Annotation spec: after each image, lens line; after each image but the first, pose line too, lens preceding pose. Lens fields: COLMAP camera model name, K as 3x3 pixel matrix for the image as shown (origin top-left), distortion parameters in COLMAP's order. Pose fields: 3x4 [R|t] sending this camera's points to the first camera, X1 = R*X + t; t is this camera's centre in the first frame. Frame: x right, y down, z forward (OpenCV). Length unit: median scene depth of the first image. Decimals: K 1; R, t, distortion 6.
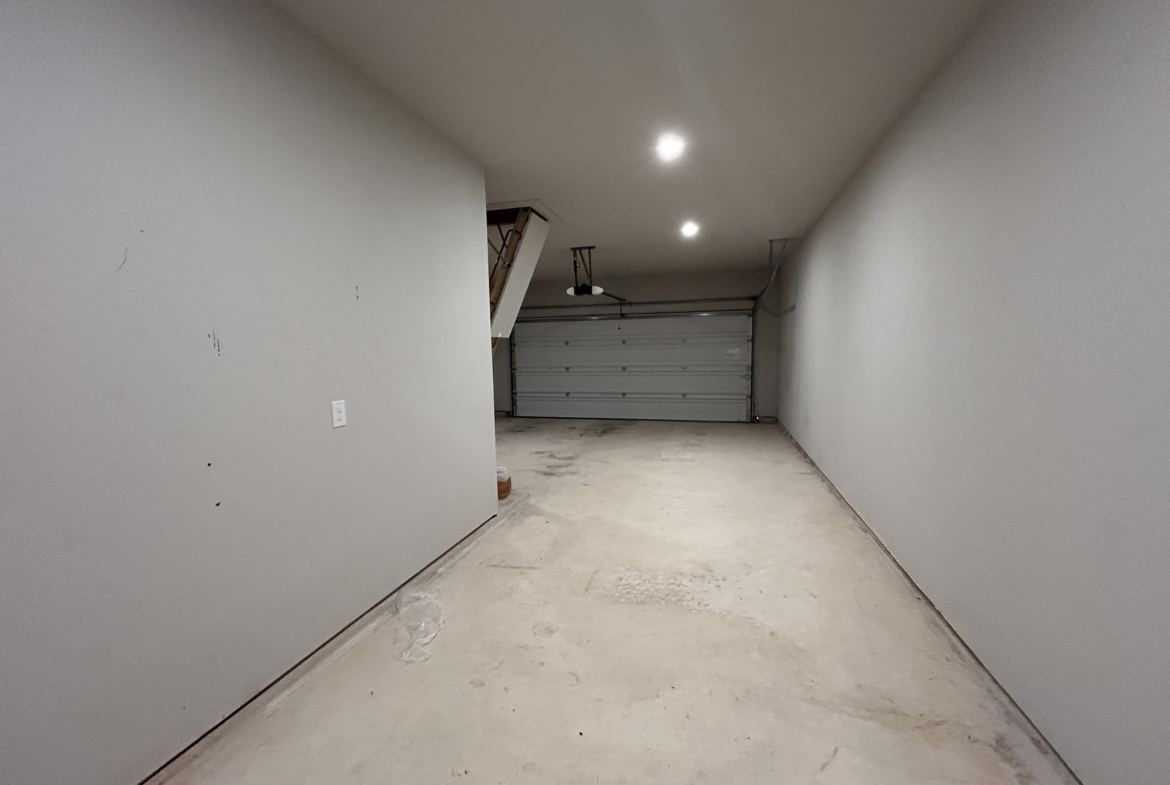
lens RADIAL K [[475.2, 0, 585.6], [0, 475.2, 393.0], [0, 0, 1]] dist [-0.003750, 0.001345]
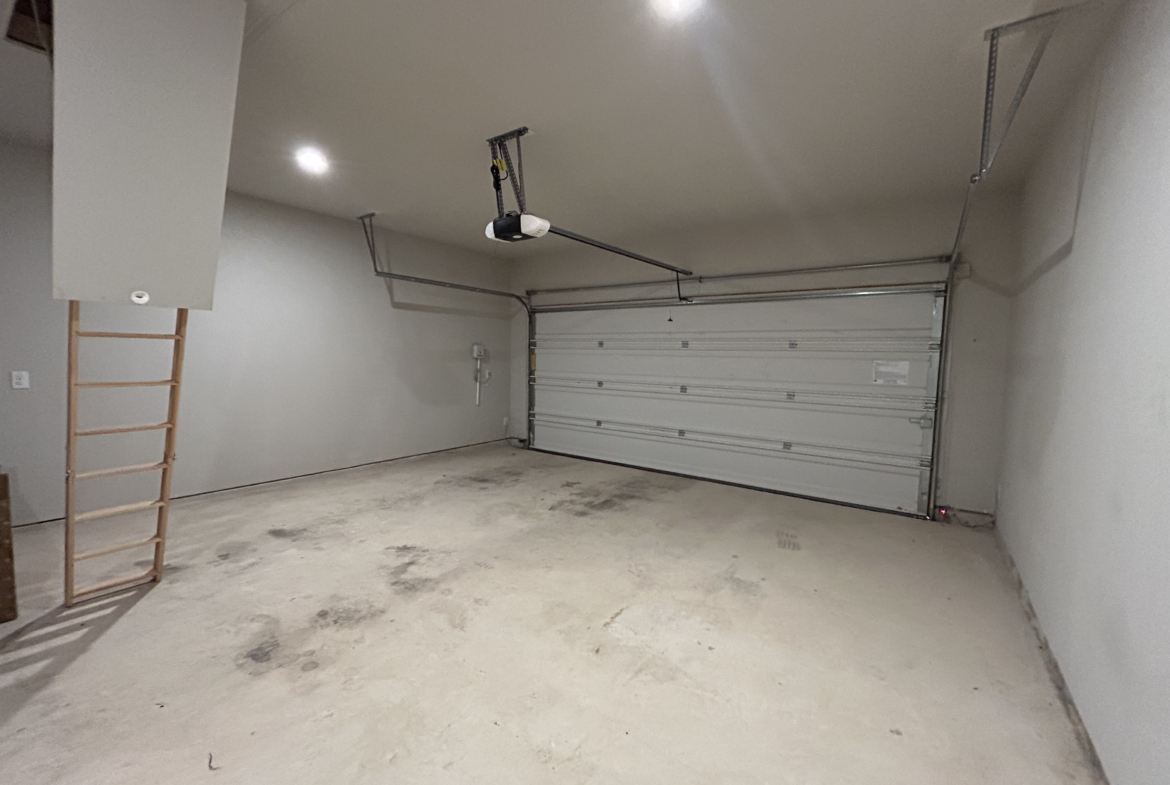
lens RADIAL K [[475.2, 0, 583.9], [0, 475.2, 392.2], [0, 0, 1]] dist [-0.003750, 0.001345]
pose [[0.937175, 0.061784, -0.343344, 0.177953], [-0.067710, 0.997691, -0.005288, -0.038015], [0.342225, 0.028203, 0.939195, 0.424599]]
